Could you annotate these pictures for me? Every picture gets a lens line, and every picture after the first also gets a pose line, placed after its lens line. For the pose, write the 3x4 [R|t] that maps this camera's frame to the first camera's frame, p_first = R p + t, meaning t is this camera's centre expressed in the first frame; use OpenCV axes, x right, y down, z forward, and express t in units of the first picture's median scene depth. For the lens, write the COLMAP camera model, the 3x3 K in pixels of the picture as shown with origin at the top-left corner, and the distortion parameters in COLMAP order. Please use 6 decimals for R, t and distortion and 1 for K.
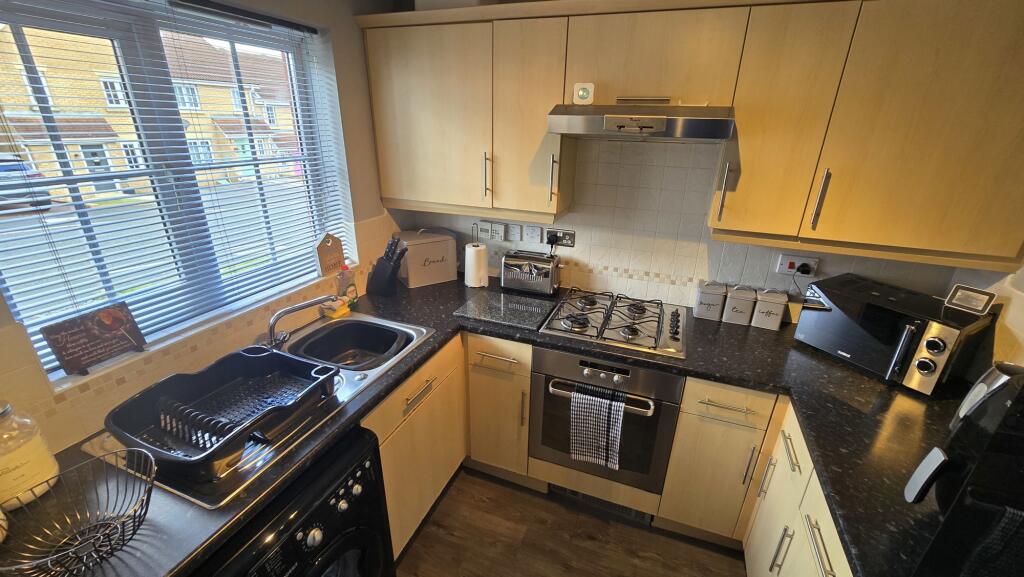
lens RADIAL K [[418.5, 0, 519.4], [0, 418.5, 289.2], [0, 0, 1]] dist [0.002093, -0.000518]
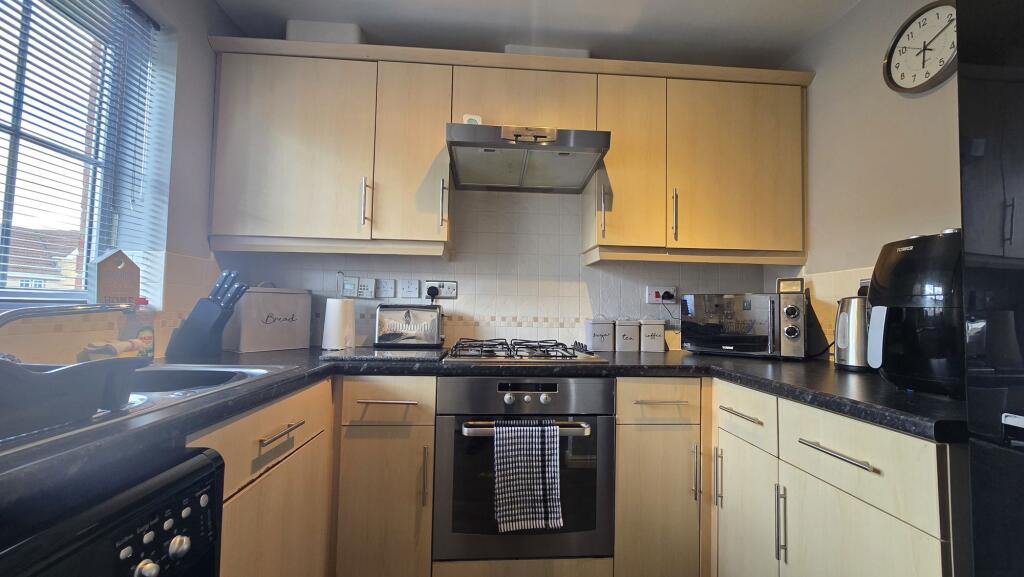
lens RADIAL K [[418.5, 0, 519.4], [0, 418.5, 289.2], [0, 0, 1]] dist [0.002093, -0.000518]
pose [[0.908931, 0.015336, 0.416664, -0.155284], [0.157013, 0.913168, -0.376126, 0.298291], [-0.386253, 0.407294, 0.827599, 0.212072]]
